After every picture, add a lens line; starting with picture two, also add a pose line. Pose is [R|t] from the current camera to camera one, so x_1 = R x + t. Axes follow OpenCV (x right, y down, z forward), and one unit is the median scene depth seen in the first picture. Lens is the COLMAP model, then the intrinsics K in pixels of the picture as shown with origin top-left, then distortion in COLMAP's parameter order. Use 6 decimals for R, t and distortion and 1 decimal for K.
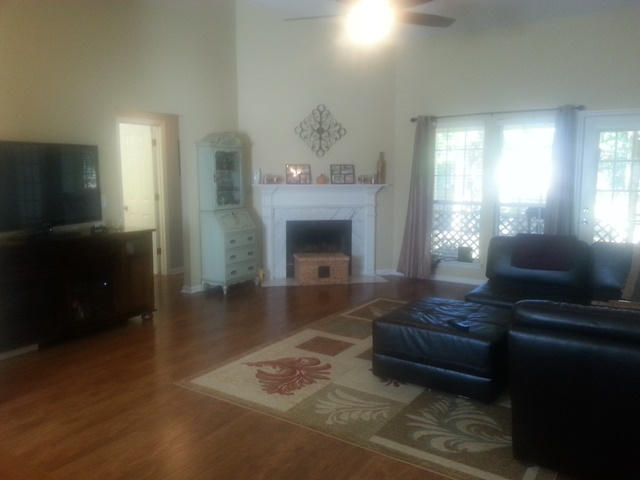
lens RADIAL K [[525.4, 0, 320.4], [0, 525.4, 239.9], [0, 0, 1]] dist [0.046887, -0.021864]
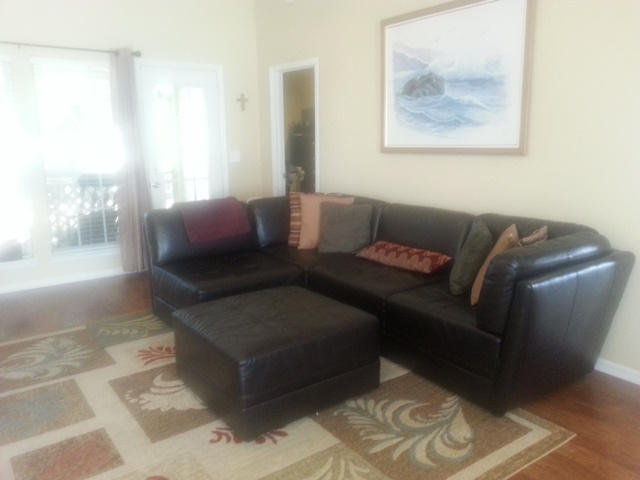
lens RADIAL K [[525.4, 0, 320.7], [0, 525.4, 241.1], [0, 0, 1]] dist [0.046887, -0.021864]
pose [[0.332045, -0.197103, 0.922440, -0.483556], [0.136330, 0.977685, 0.159834, -0.084902], [-0.933360, 0.072684, 0.351507, 0.782004]]
